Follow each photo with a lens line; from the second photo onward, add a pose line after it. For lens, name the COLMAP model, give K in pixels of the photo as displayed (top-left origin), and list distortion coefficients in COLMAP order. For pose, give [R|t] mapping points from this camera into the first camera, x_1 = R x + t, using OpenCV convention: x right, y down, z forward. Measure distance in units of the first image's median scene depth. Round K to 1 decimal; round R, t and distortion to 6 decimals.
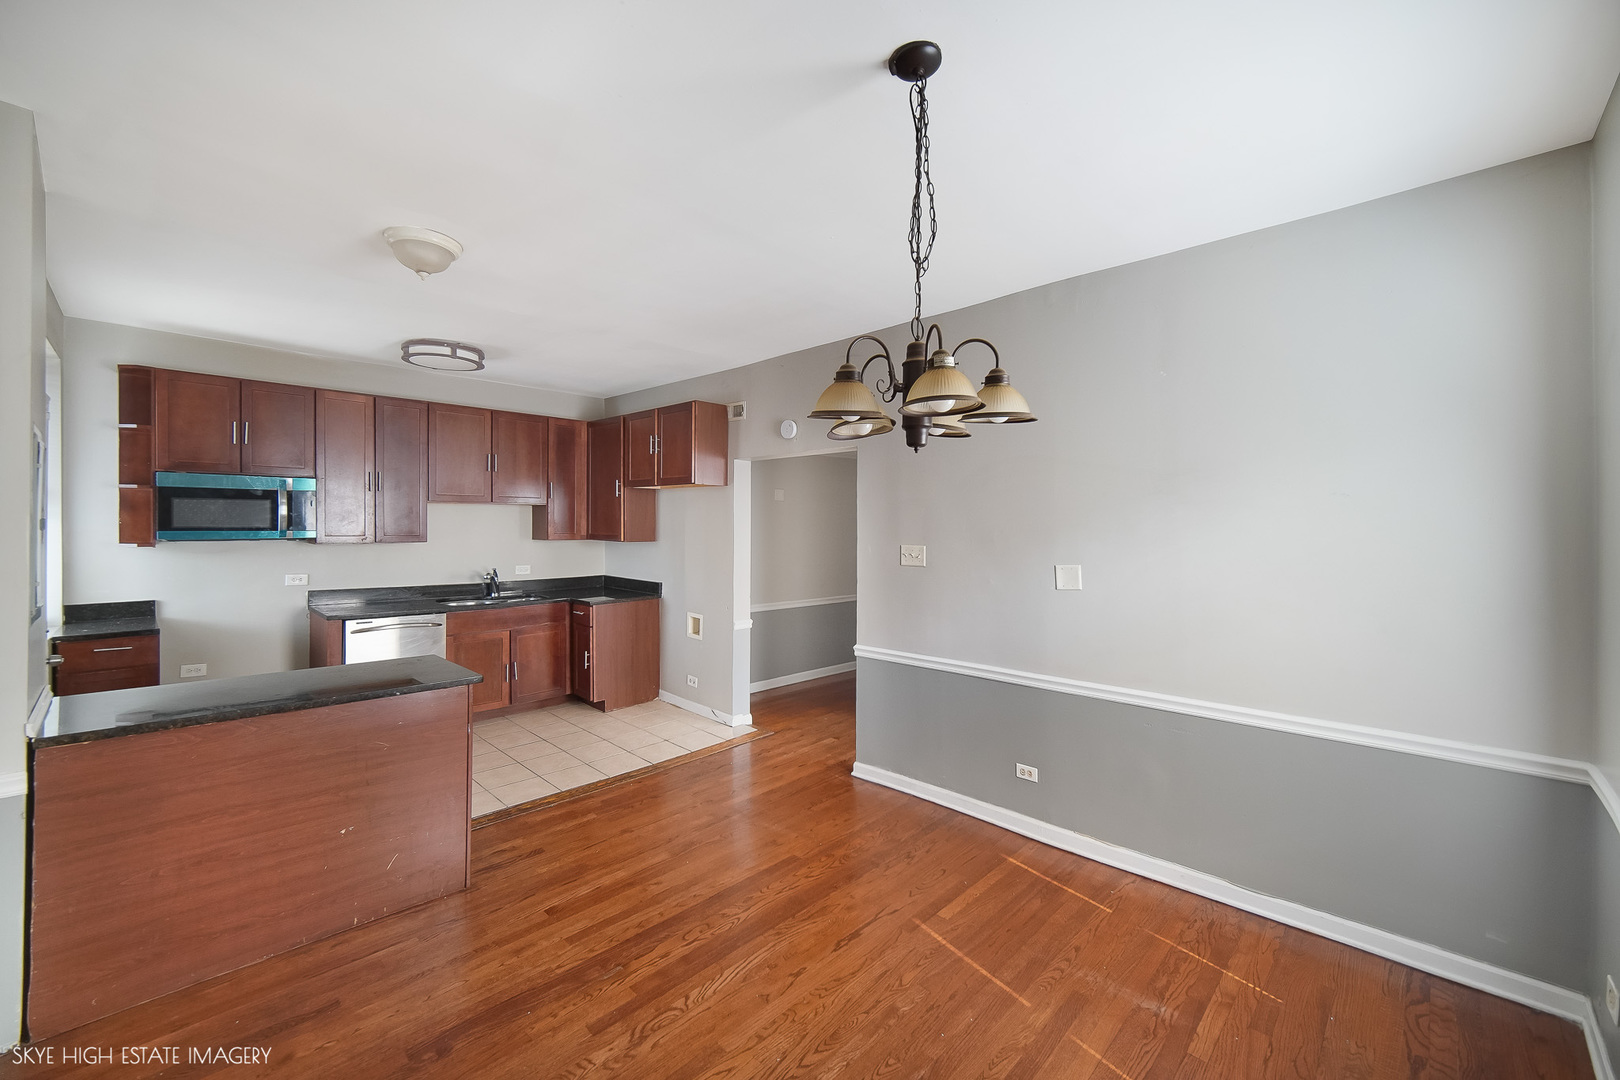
lens RADIAL K [[645.7, 0, 808.2], [0, 645.7, 534.4], [0, 0, 1]] dist [-0.001349, 0.000056]
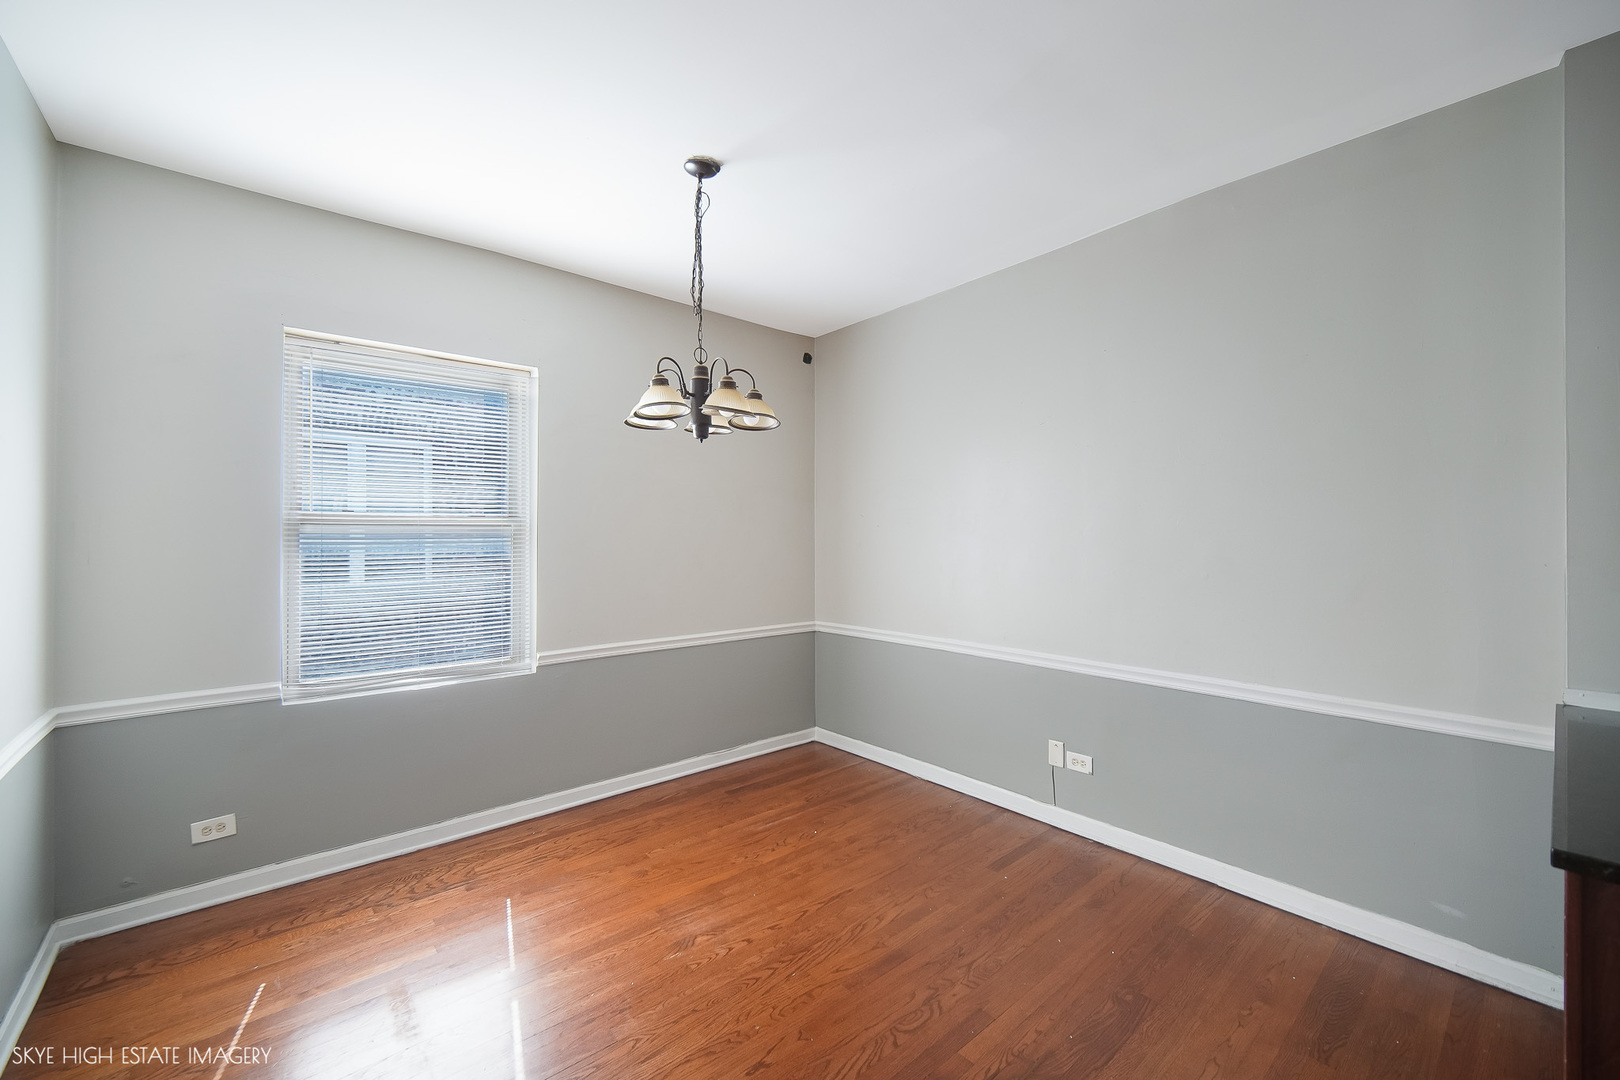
lens RADIAL K [[645.7, 0, 811.3], [0, 645.7, 535.7], [0, 0, 1]] dist [-0.001349, 0.000056]
pose [[-0.996230, 0.005466, 0.086575, -0.163400], [0.006106, 0.999956, 0.007127, 0.054506], [-0.086533, 0.007629, -0.996220, 1.938008]]
